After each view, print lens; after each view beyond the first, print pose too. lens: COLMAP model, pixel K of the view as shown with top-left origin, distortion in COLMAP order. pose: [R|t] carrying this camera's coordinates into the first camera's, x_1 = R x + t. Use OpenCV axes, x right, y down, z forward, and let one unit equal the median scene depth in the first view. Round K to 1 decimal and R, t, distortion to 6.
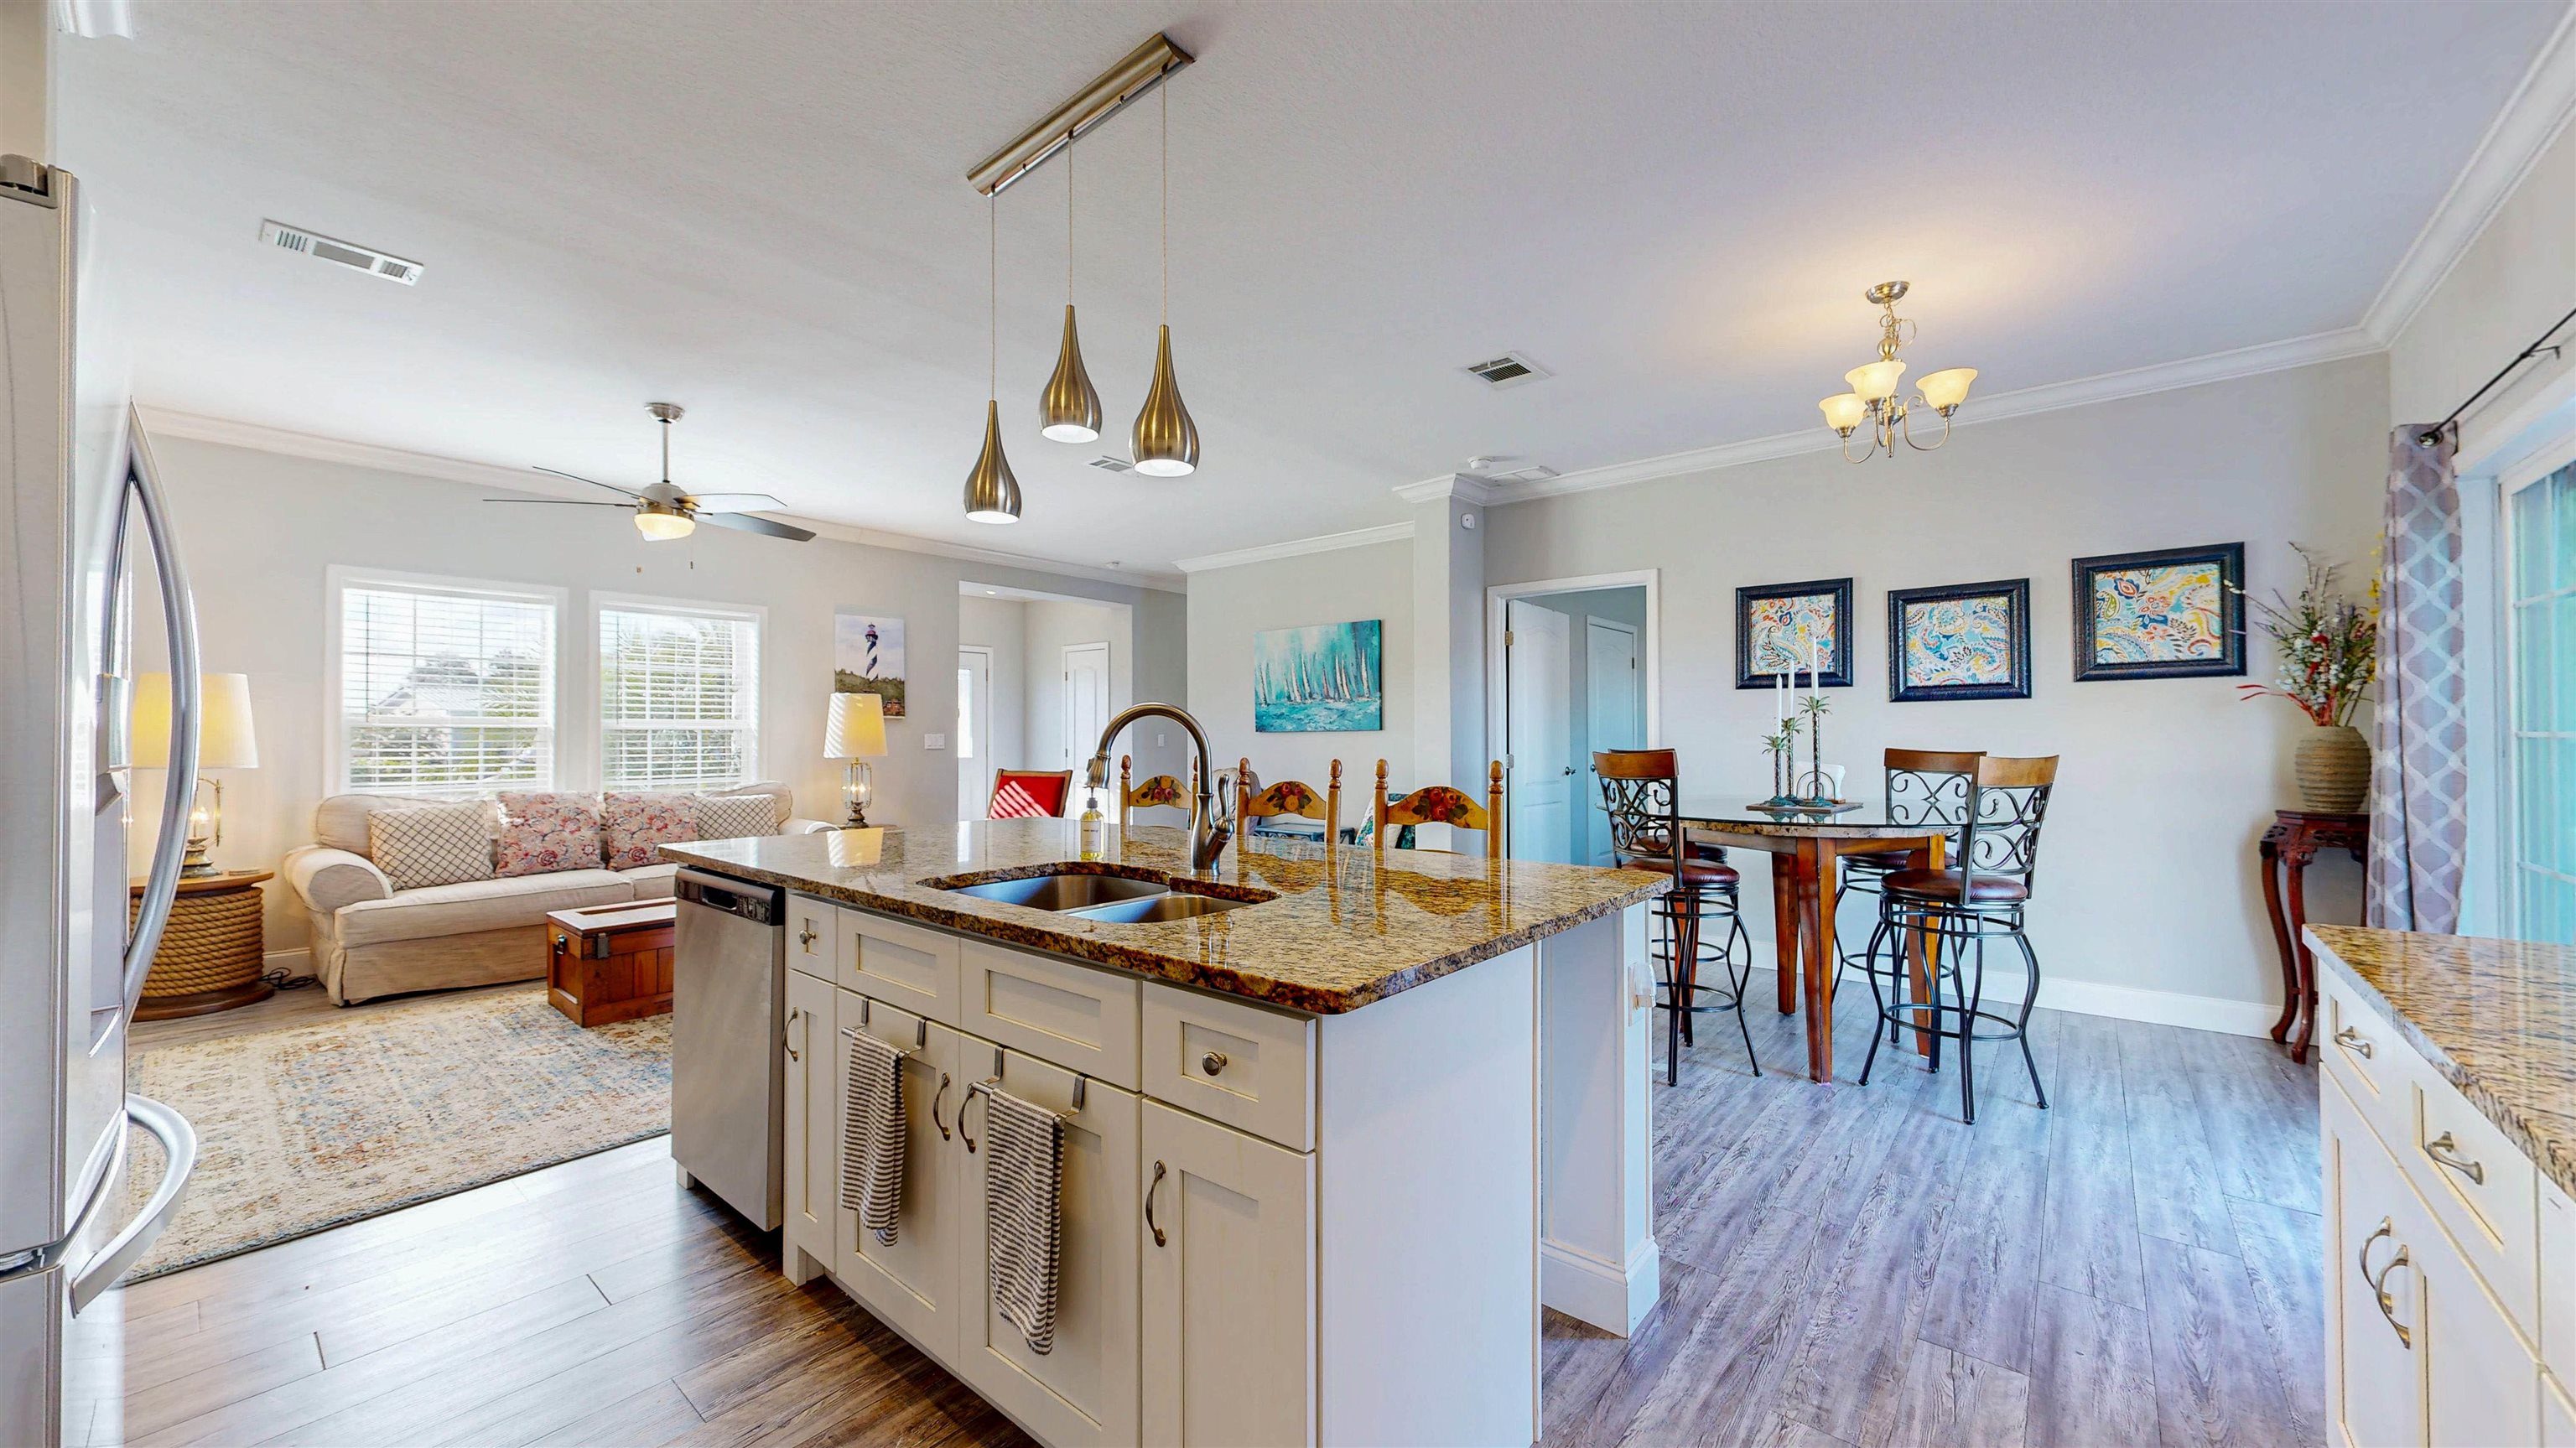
lens RADIAL K [[944.4, 0, 1288.6], [0, 944.4, 727.7], [0, 0, 1]] dist [0.000063, 0.000074]
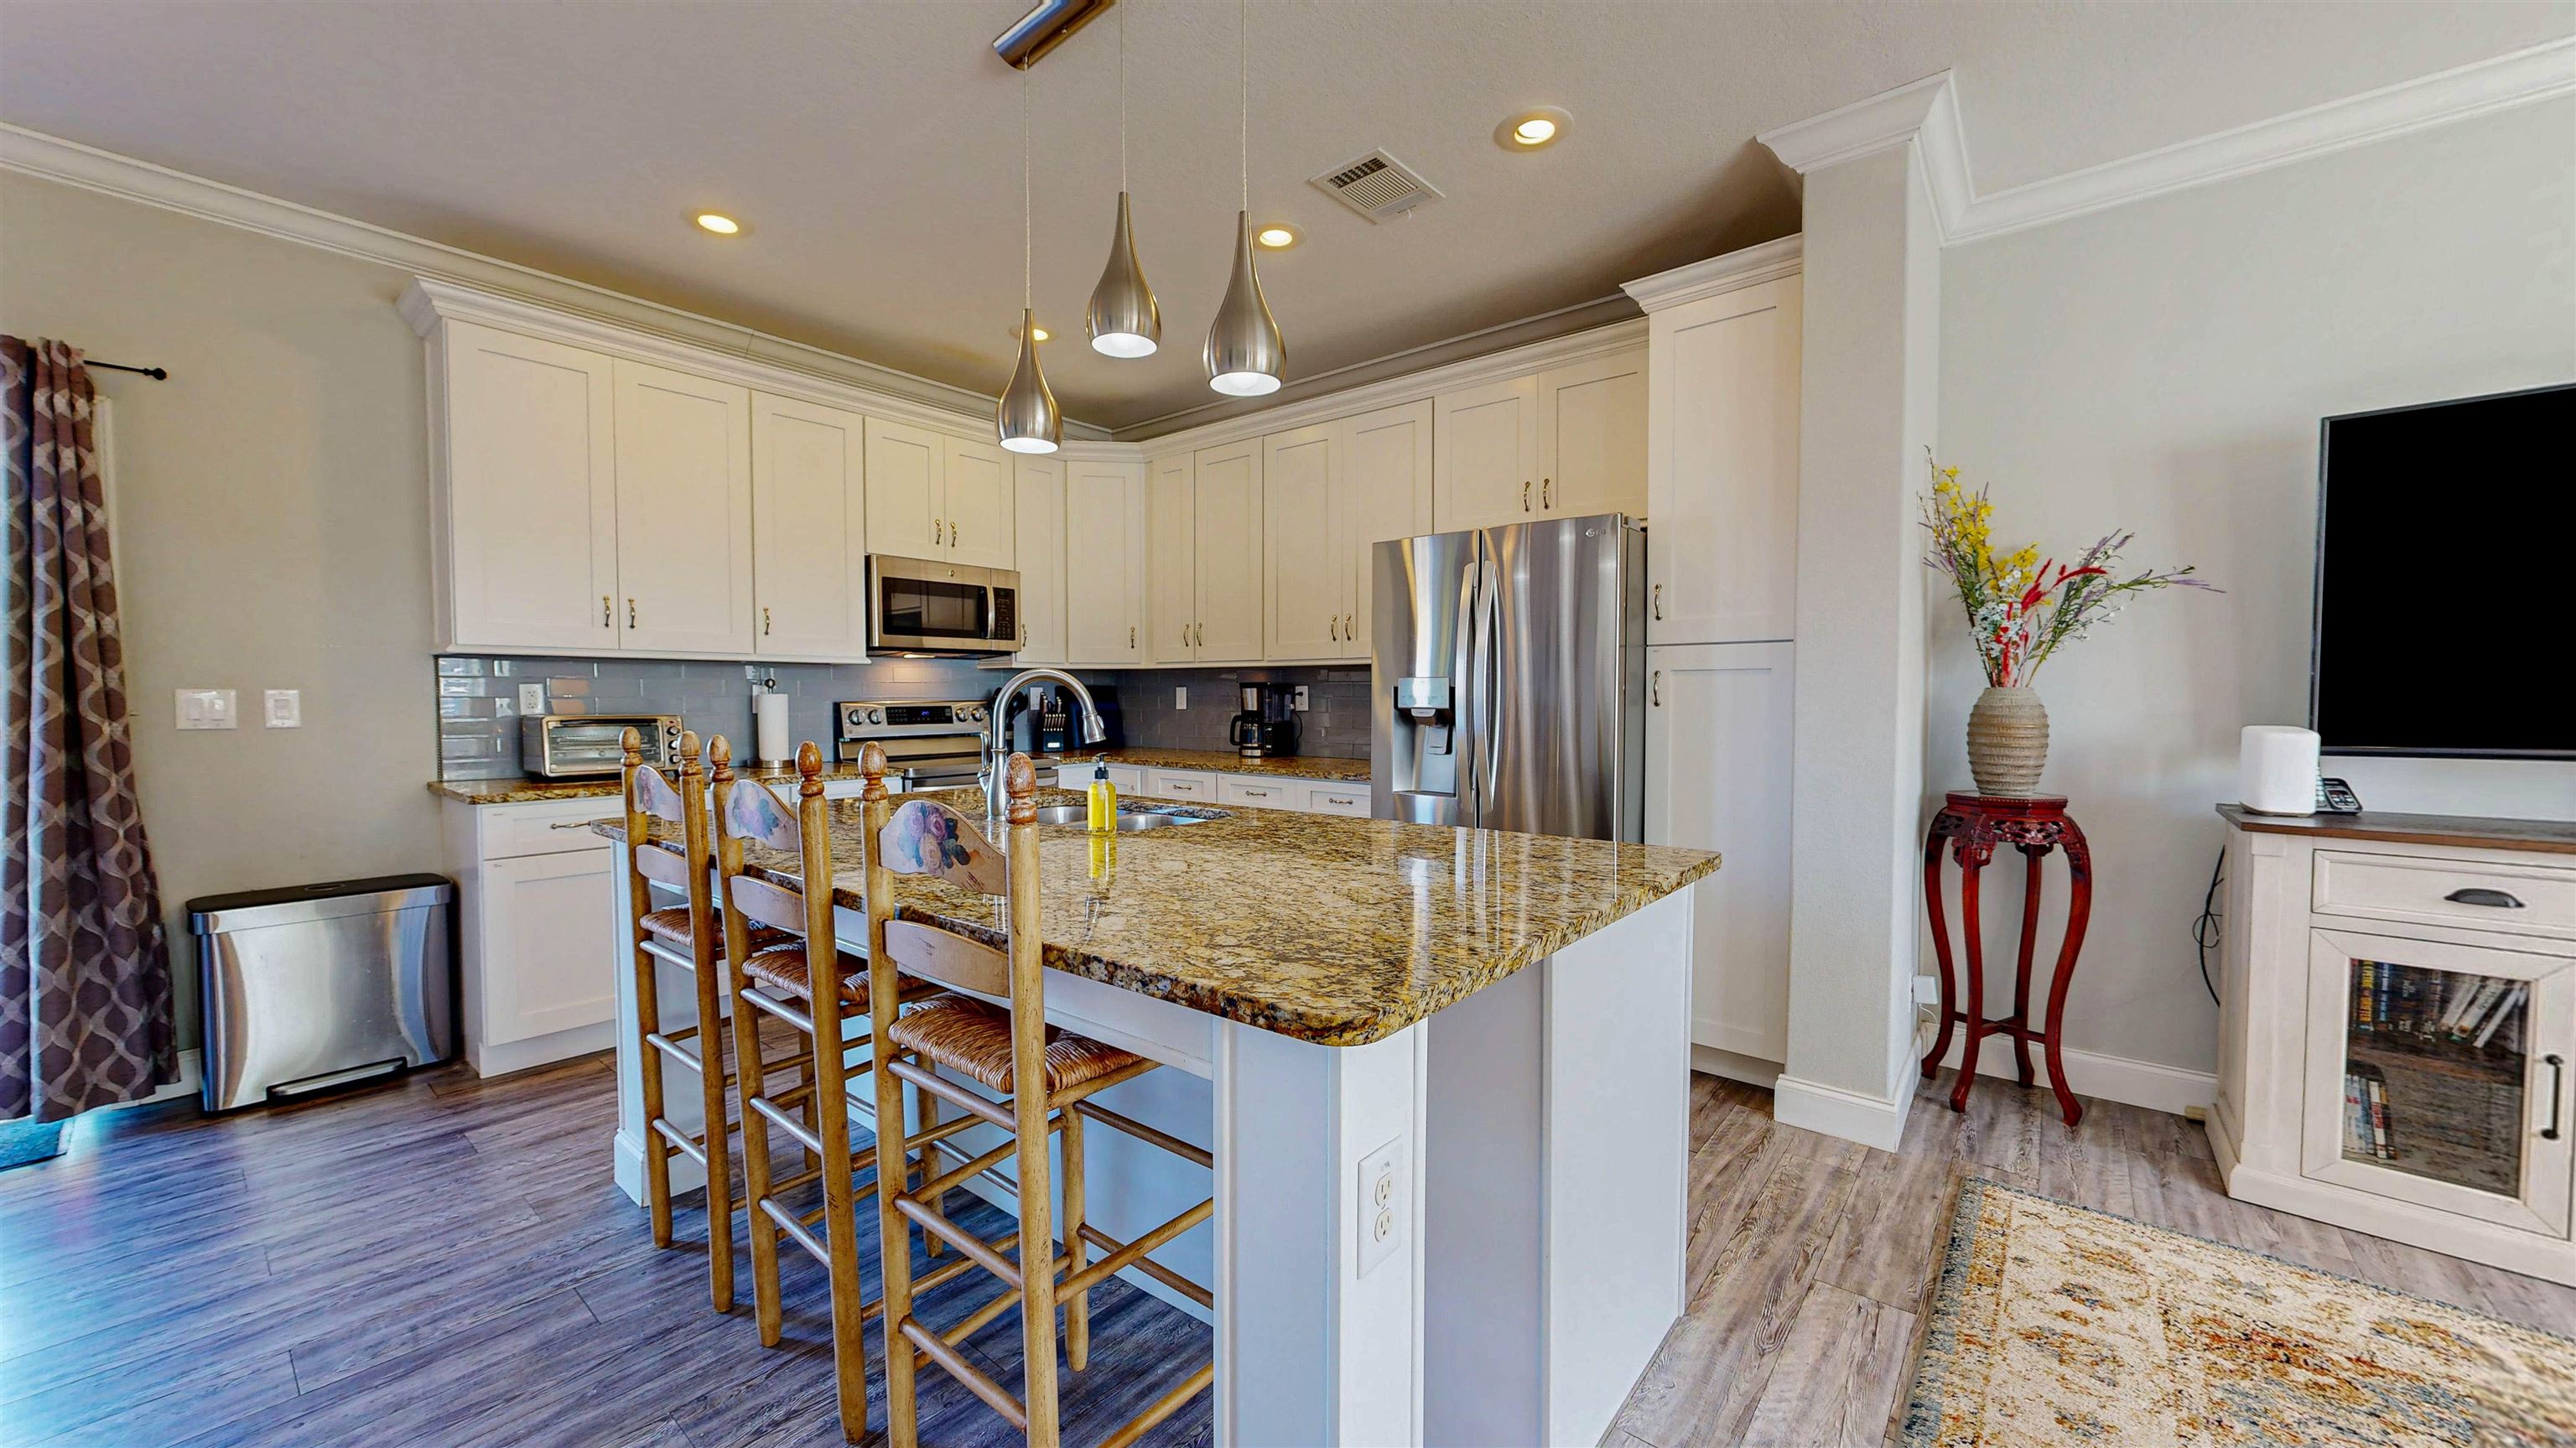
lens RADIAL K [[944.4, 0, 1288.6], [0, 944.4, 727.7], [0, 0, 1]] dist [0.000063, 0.000074]
pose [[-0.999954, 0.002418, -0.009276, -0.200145], [0.002187, 0.999688, 0.024902, 0.007784], [0.009333, 0.024880, -0.999647, 1.000109]]
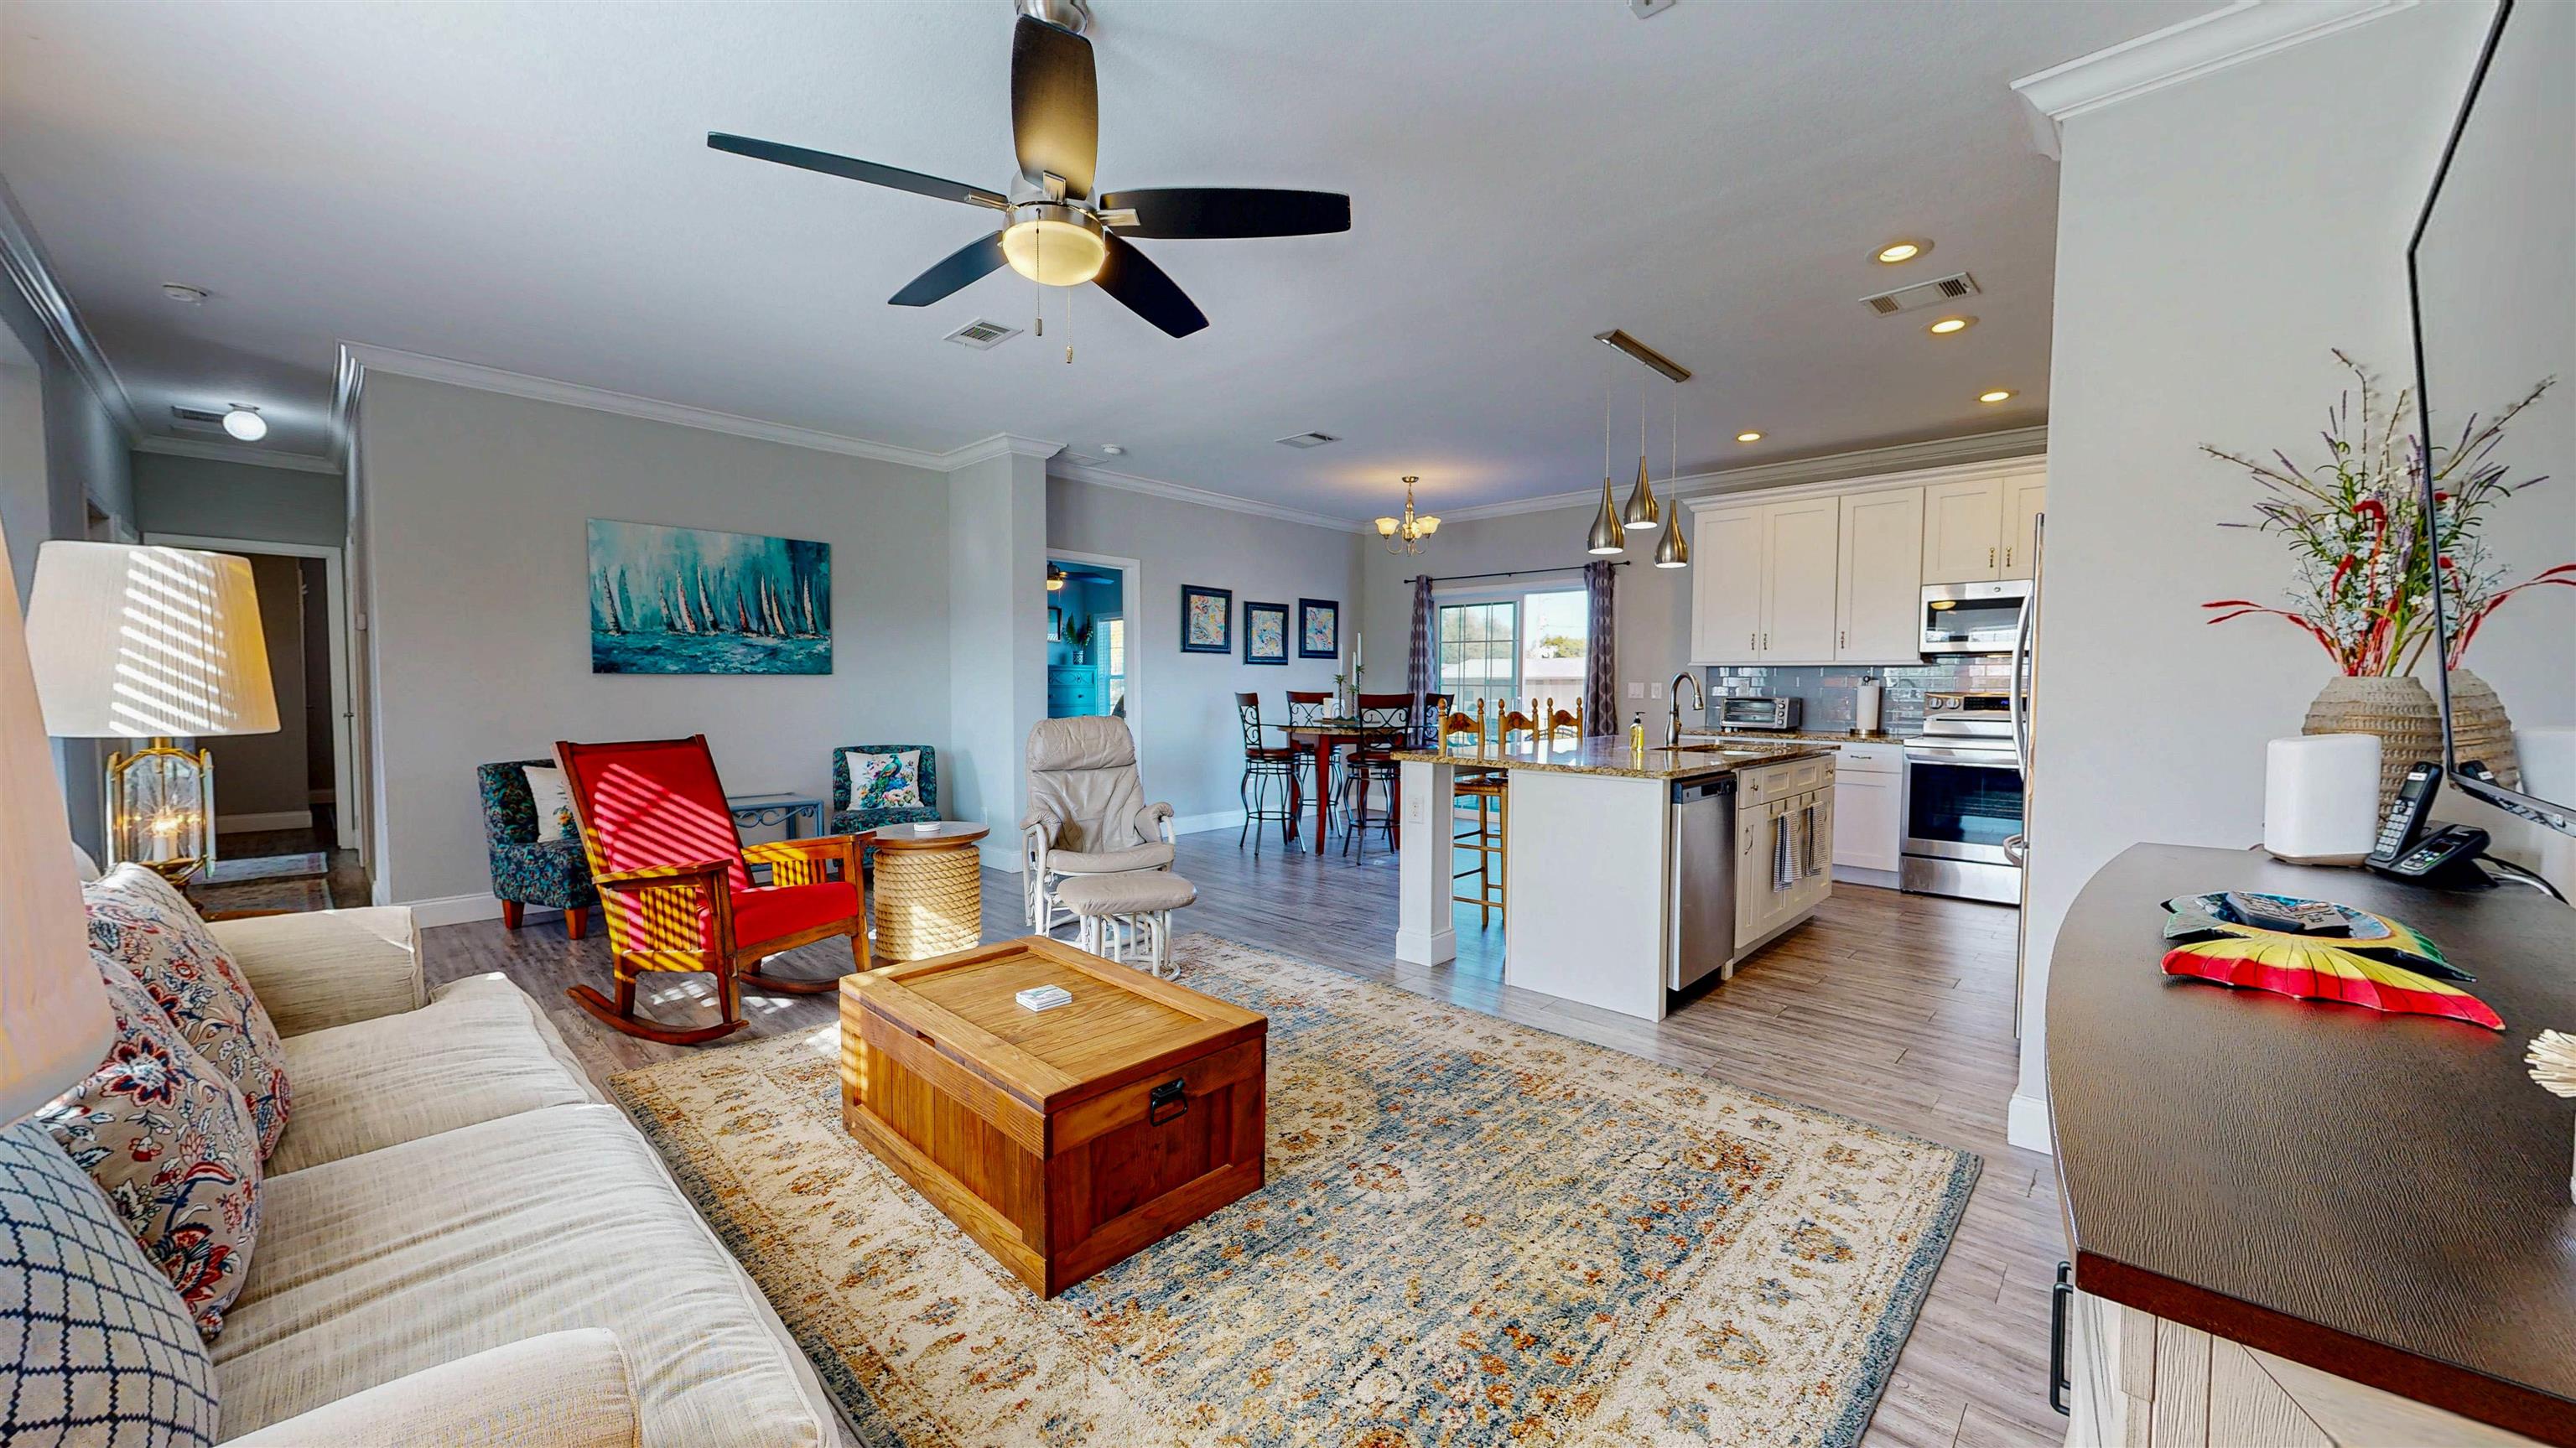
lens RADIAL K [[944.2, 0, 1284.3], [0, 944.2, 729.2], [0, 0, 1]] dist [0.002521, -0.000120]
pose [[0.064952, -0.046648, 0.996798, -1.162043], [-0.016223, 0.998725, 0.047795, 0.008074], [-0.997757, -0.019275, 0.064112, 0.846125]]
